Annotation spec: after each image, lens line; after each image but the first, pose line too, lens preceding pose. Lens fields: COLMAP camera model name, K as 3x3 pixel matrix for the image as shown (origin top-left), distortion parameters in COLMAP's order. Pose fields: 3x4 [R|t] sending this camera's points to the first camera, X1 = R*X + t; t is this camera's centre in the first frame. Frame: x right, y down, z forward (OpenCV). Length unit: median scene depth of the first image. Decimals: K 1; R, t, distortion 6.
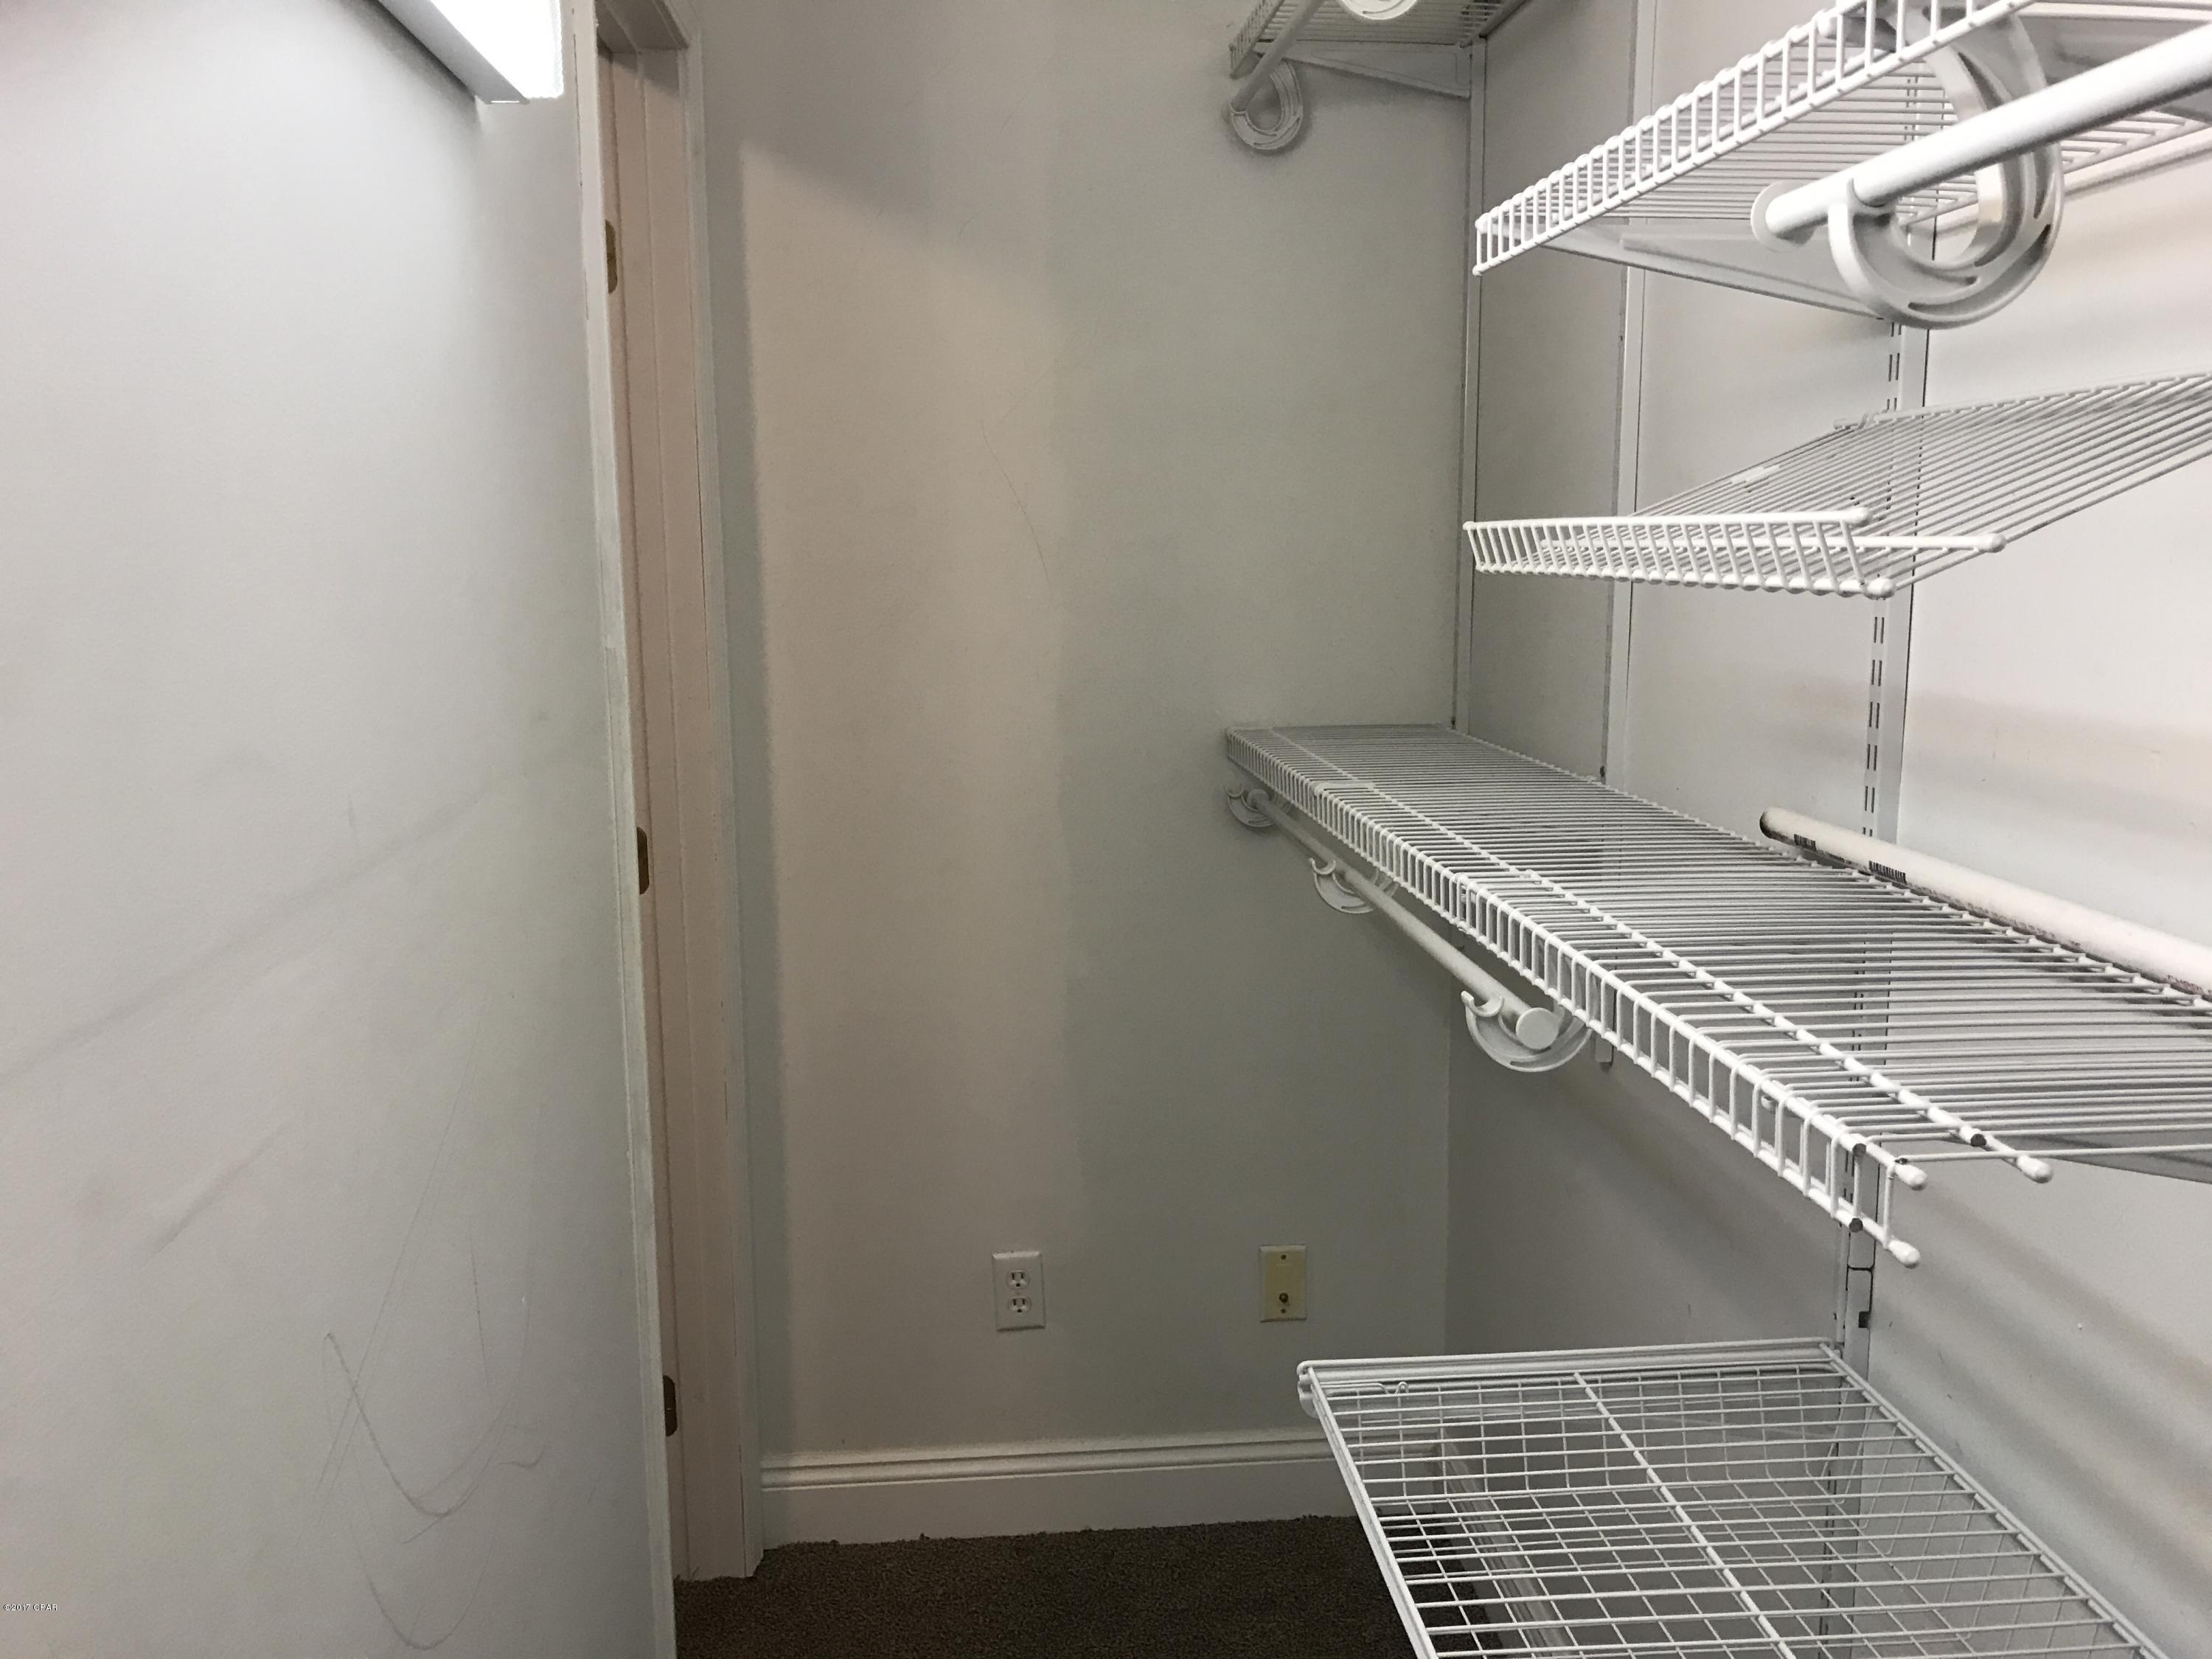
lens RADIAL K [[1838.4, 0, 1106.0], [0, 1838.4, 829.5], [0, 0, 1]] dist [-0.007660, -0.005185]
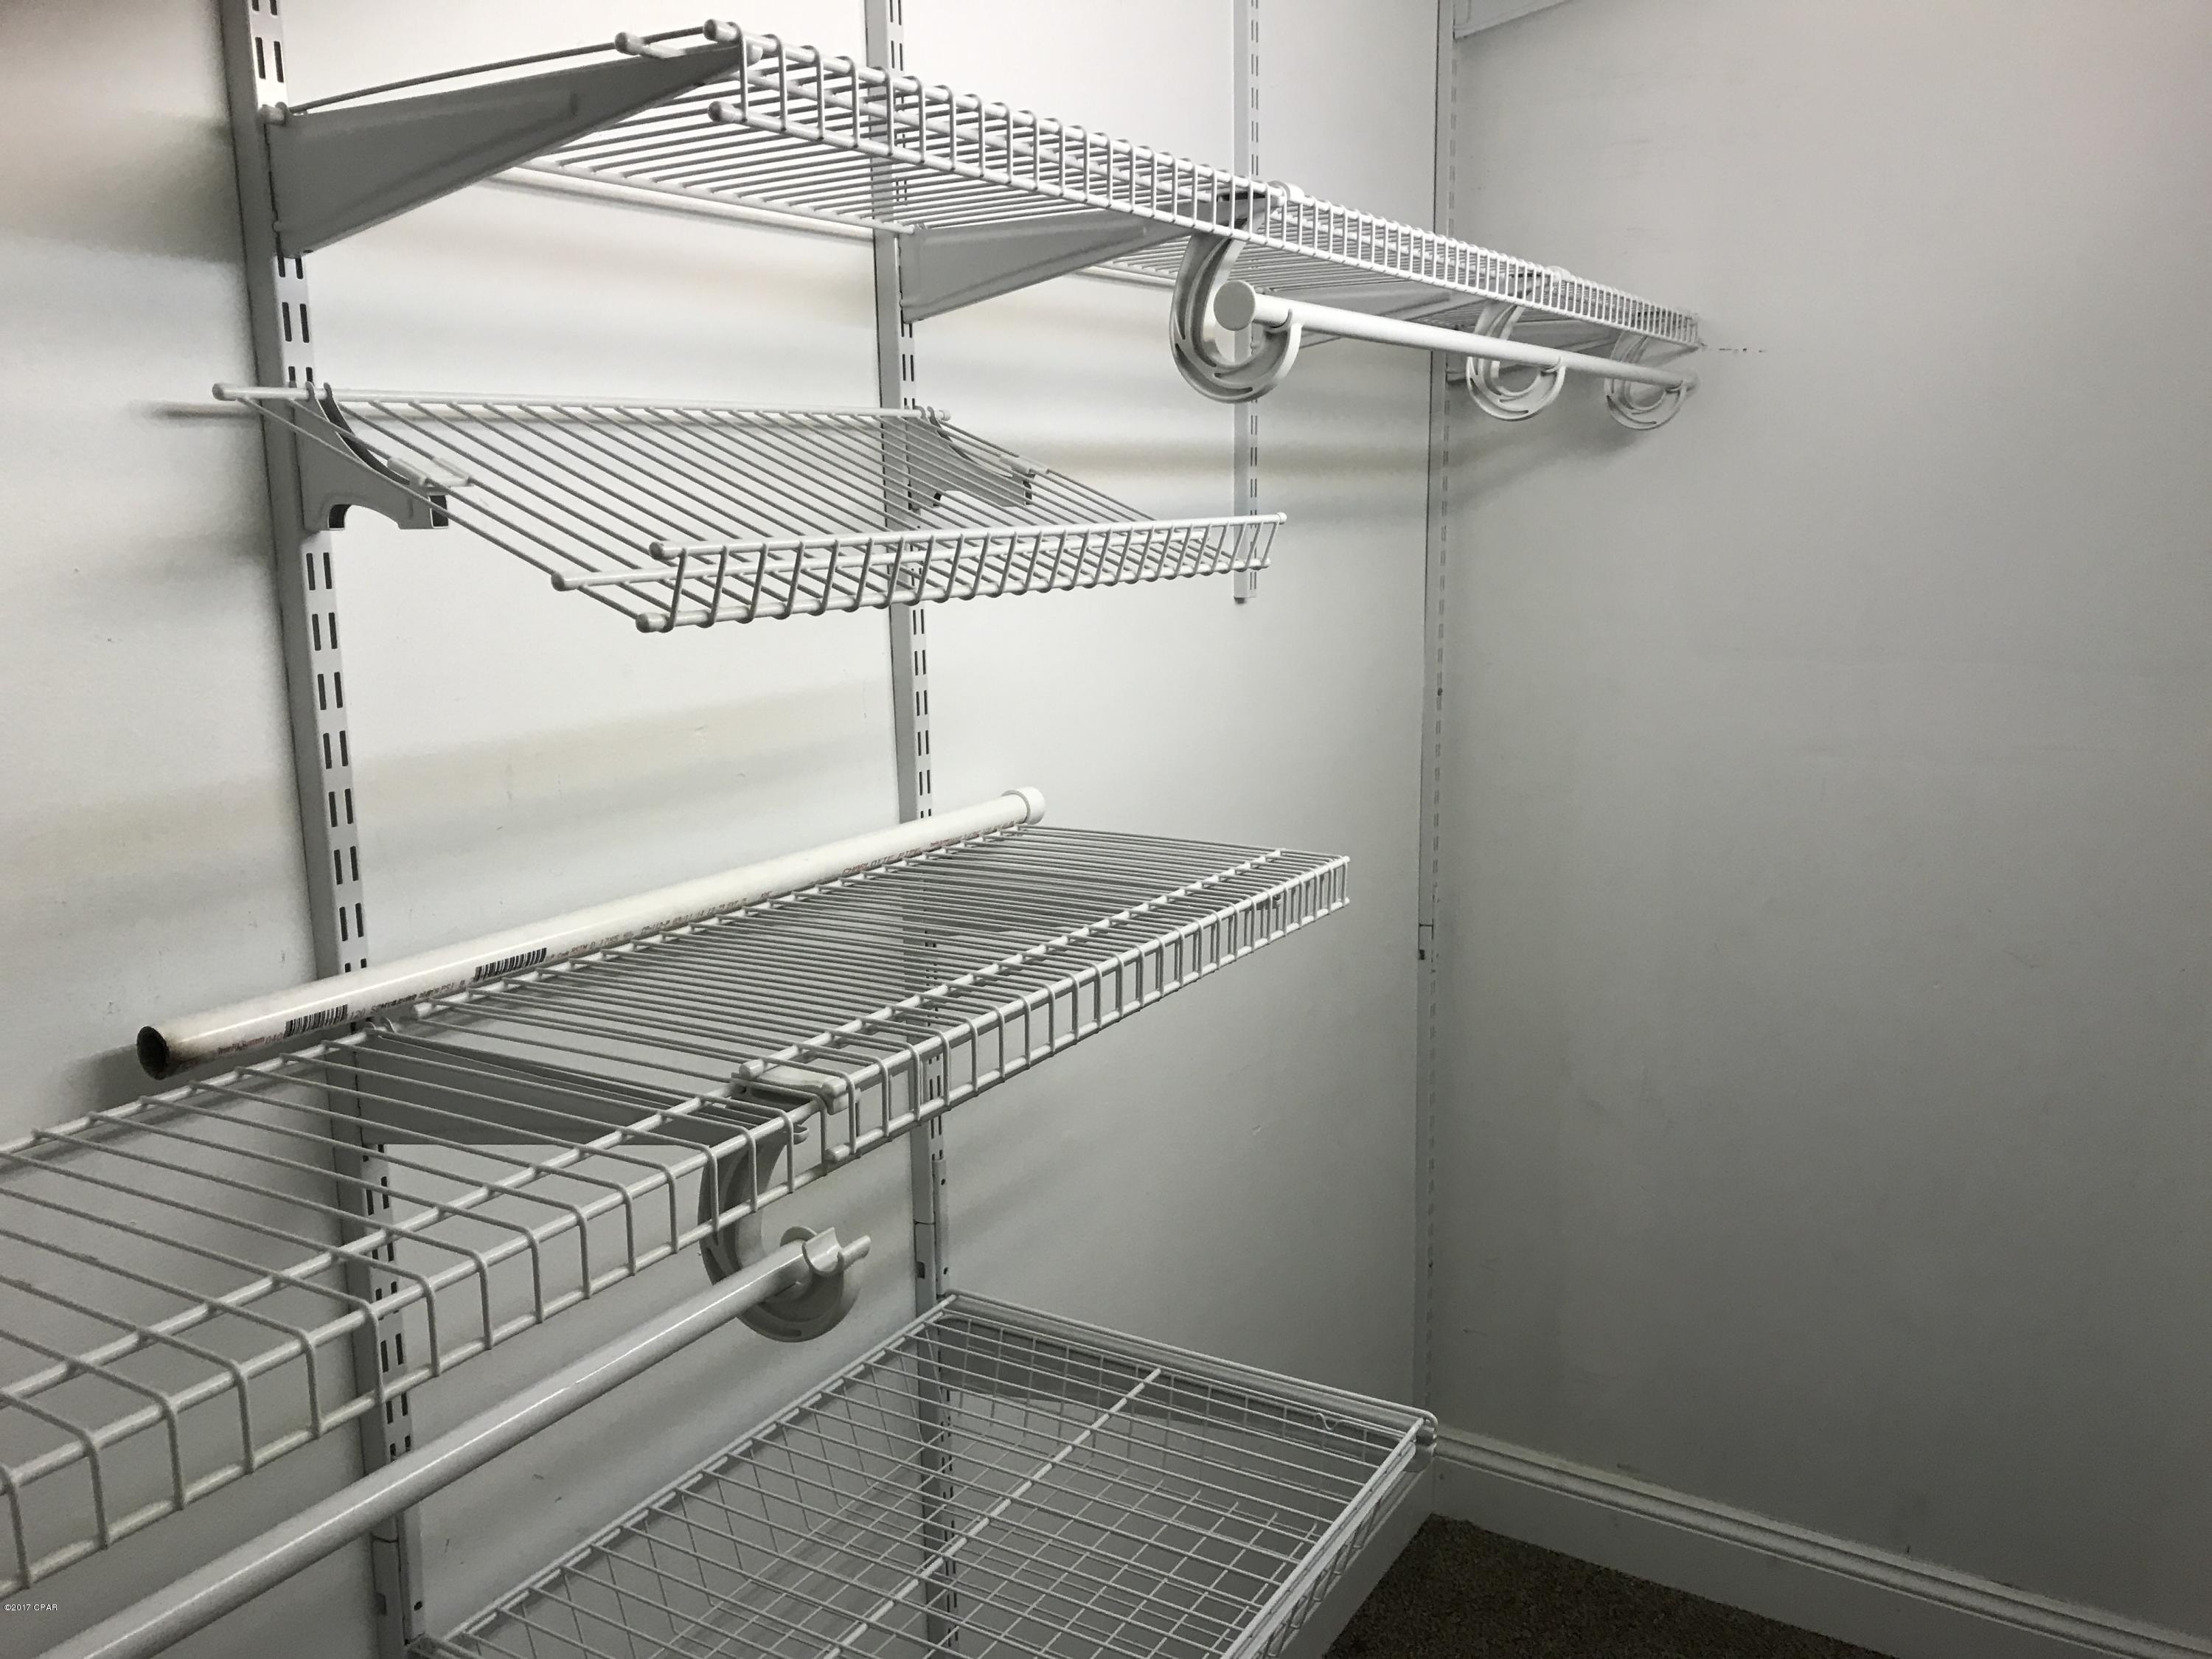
lens RADIAL K [[1838.4, 0, 1106.0], [0, 1838.4, 829.5], [0, 0, 1]] dist [-0.007660, -0.005185]
pose [[-0.812764, -0.089436, 0.575687, -0.255965], [0.115722, 0.943673, 0.309983, -0.259185], [-0.570984, 0.318563, -0.756634, 1.467414]]
